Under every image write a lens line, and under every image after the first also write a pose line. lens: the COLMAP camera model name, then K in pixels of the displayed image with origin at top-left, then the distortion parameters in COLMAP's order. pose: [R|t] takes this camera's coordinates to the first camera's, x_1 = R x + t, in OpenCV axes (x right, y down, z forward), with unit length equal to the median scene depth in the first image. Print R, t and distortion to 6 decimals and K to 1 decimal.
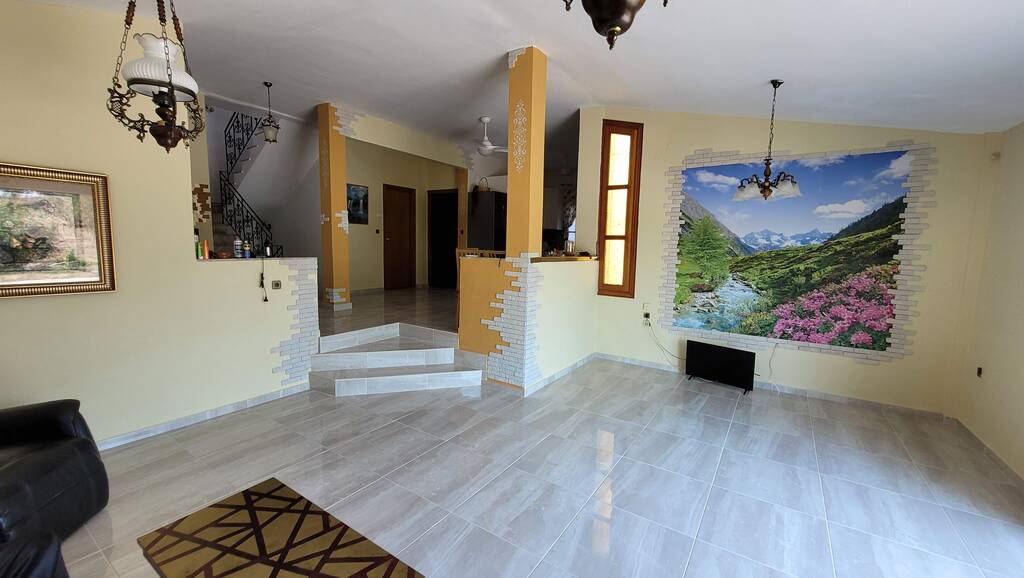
lens RADIAL K [[404.6, 0, 512.4], [0, 404.6, 287.4], [0, 0, 1]] dist [0.001975, -0.000348]
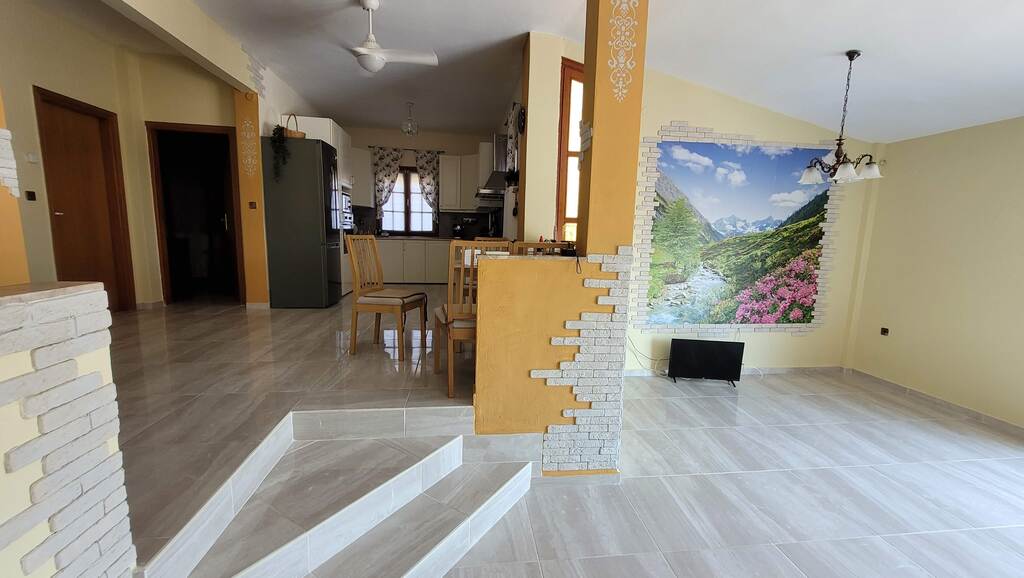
lens RADIAL K [[404.6, 0, 511.7], [0, 404.6, 288.0], [0, 0, 1]] dist [0.001975, -0.000348]
pose [[0.758509, -0.091766, 0.645169, -0.440334], [0.061675, 0.995700, 0.069116, -0.070768], [-0.648737, -0.012634, 0.760908, 0.619364]]
